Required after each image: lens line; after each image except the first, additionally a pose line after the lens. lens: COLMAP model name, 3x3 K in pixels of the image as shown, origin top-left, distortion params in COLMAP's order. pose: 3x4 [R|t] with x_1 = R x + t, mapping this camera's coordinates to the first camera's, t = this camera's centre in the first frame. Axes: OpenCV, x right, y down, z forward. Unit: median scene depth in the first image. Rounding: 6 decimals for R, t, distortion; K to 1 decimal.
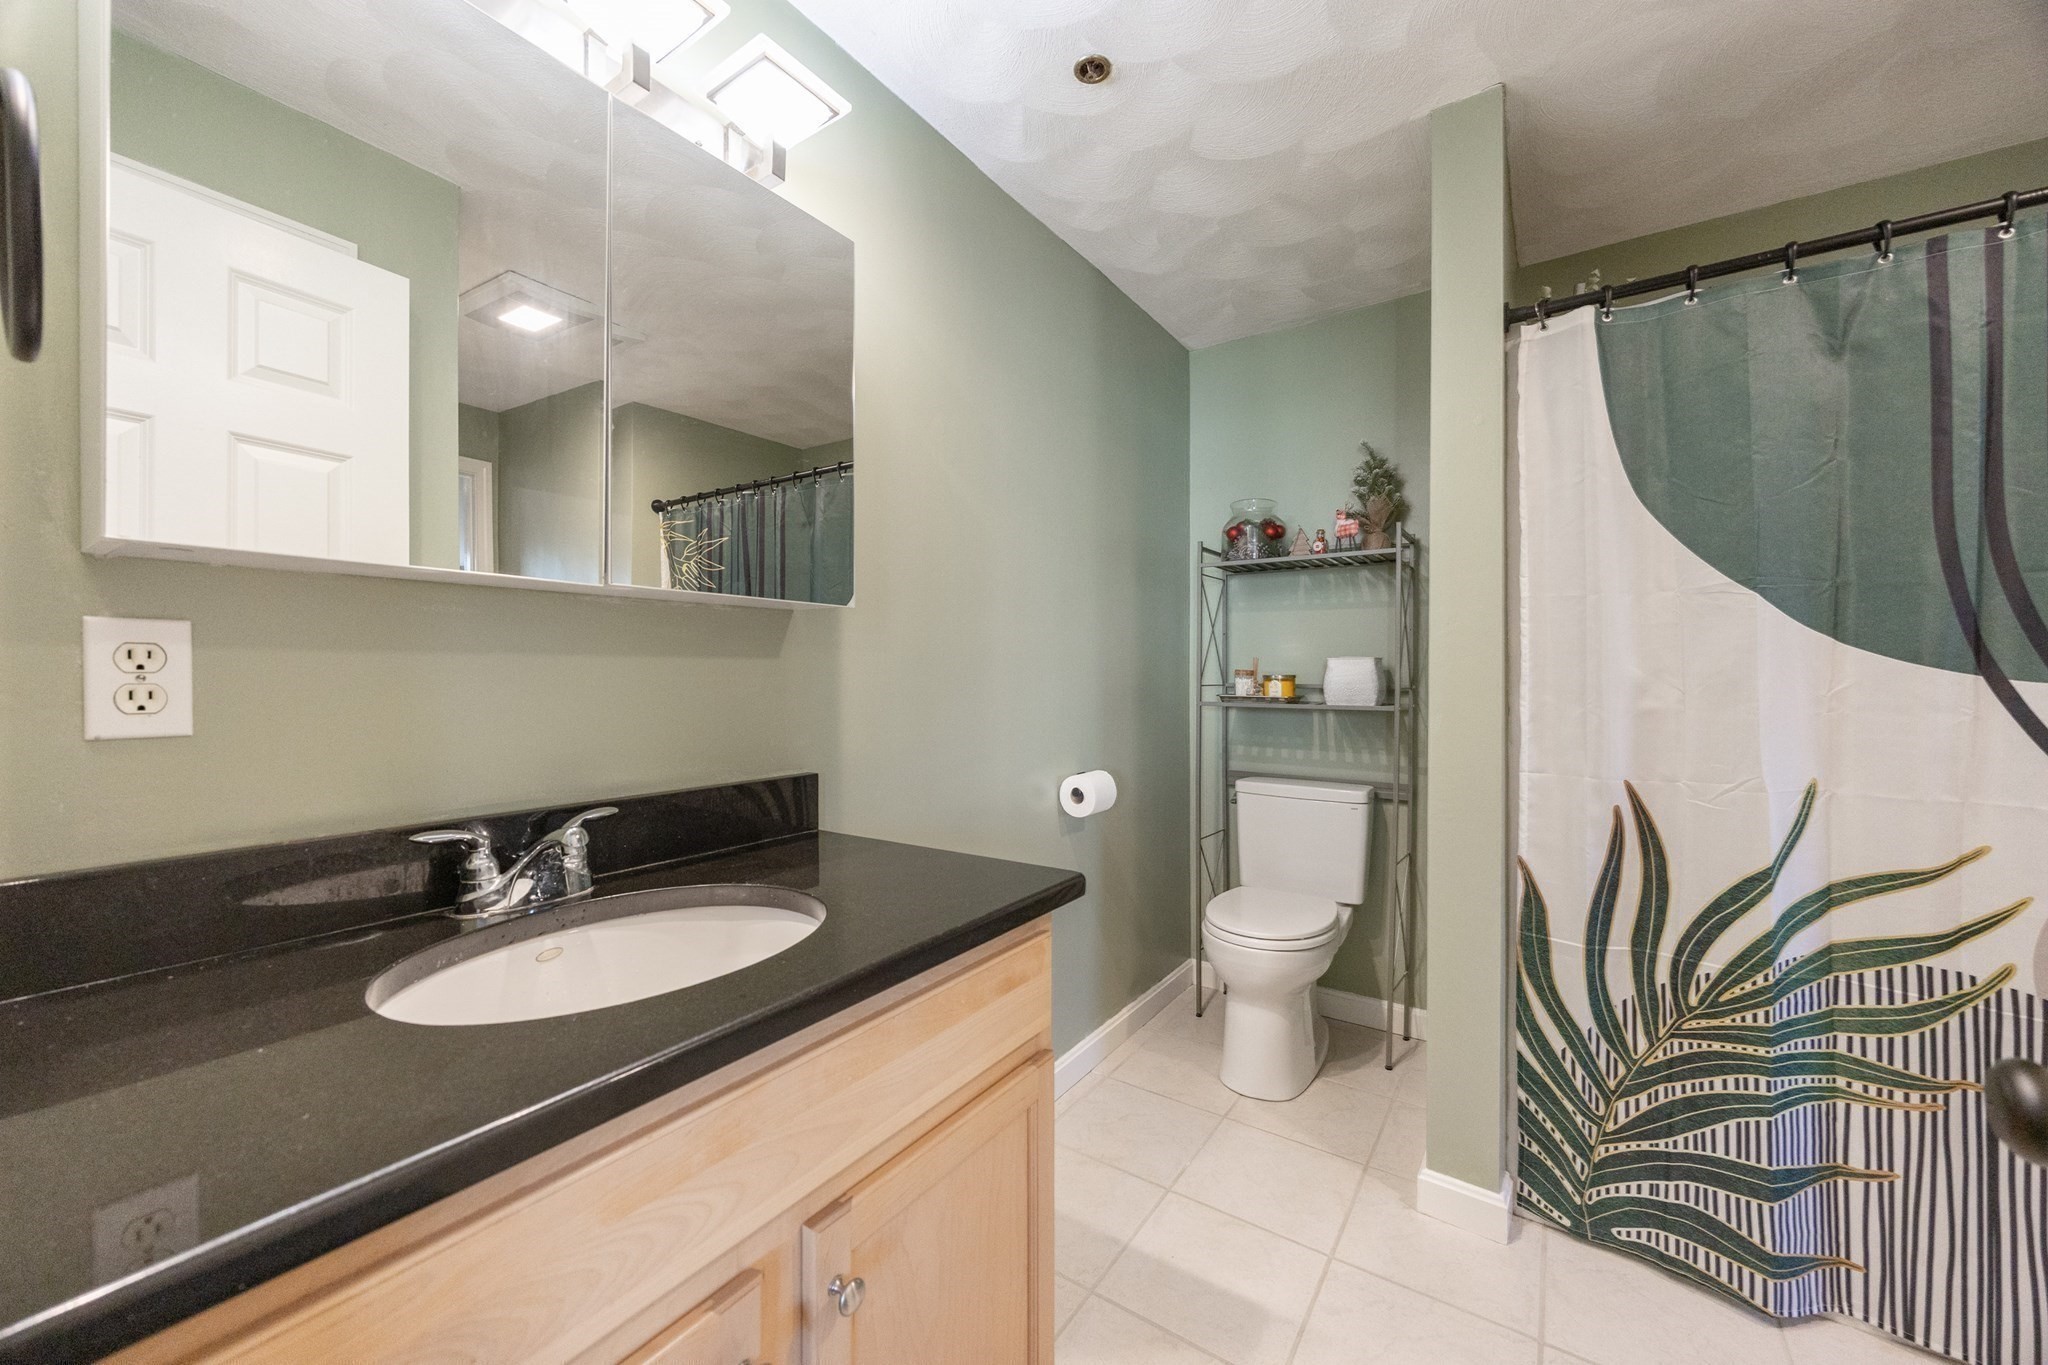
lens RADIAL K [[774.0, 0, 1024.0], [0, 774.0, 682.5], [0, 0, 1]] dist [-0.000400, 0.000157]
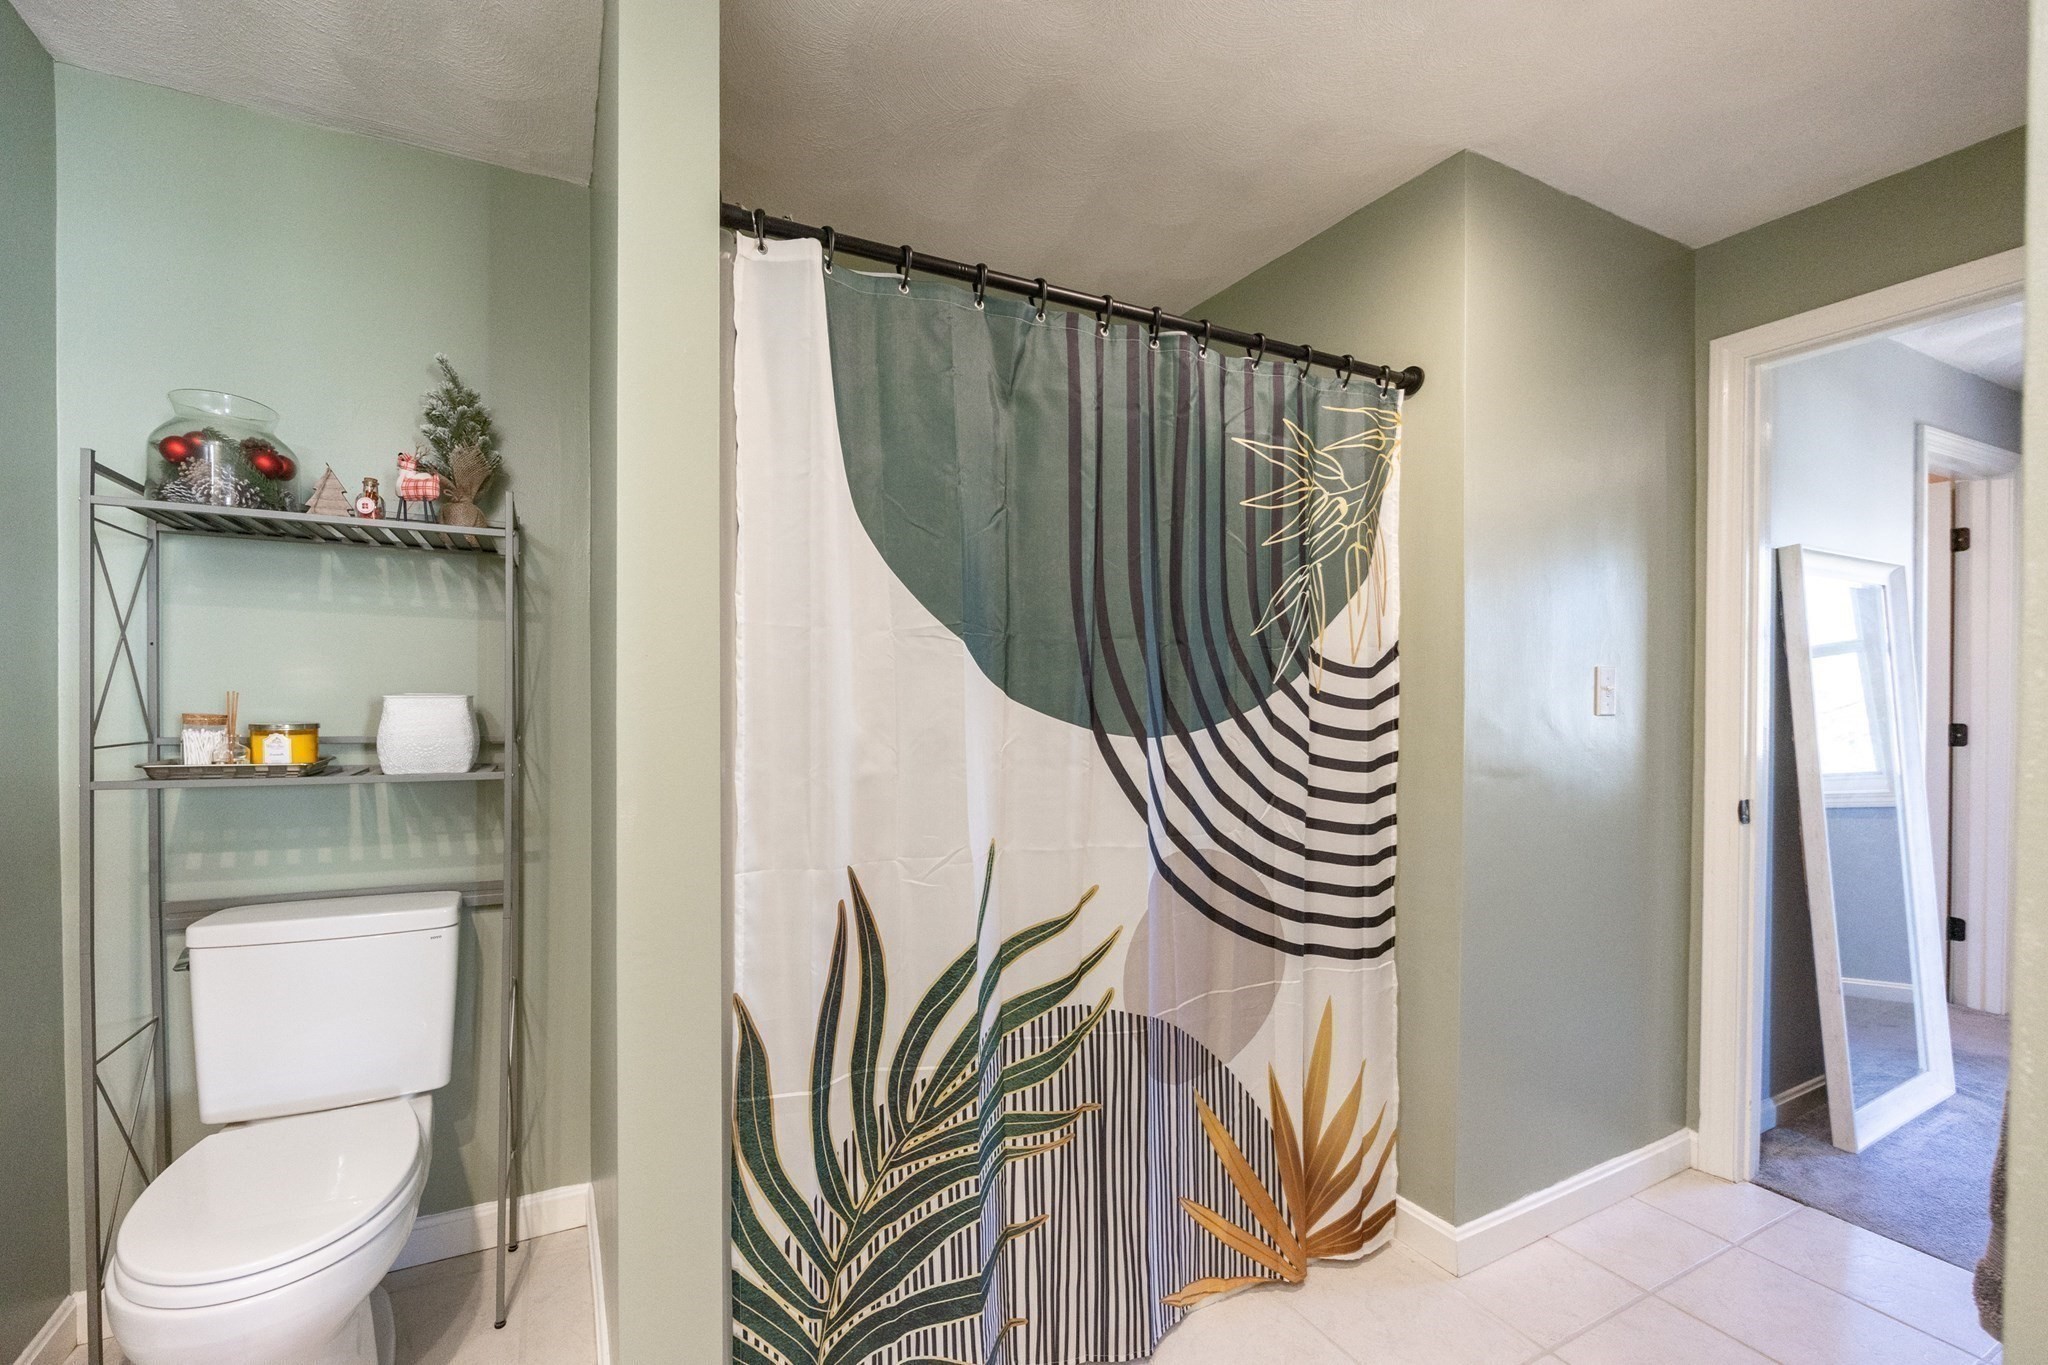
lens RADIAL K [[816.8, 0, 934.9], [0, 816.8, 709.9], [0, 0, 1]] dist [-0.005869, -0.000205]
pose [[0.510534, -0.007869, 0.859822, 0.106576], [0.002087, 0.999967, 0.007912, -0.038819], [-0.859855, -0.002245, 0.510533, 0.493570]]
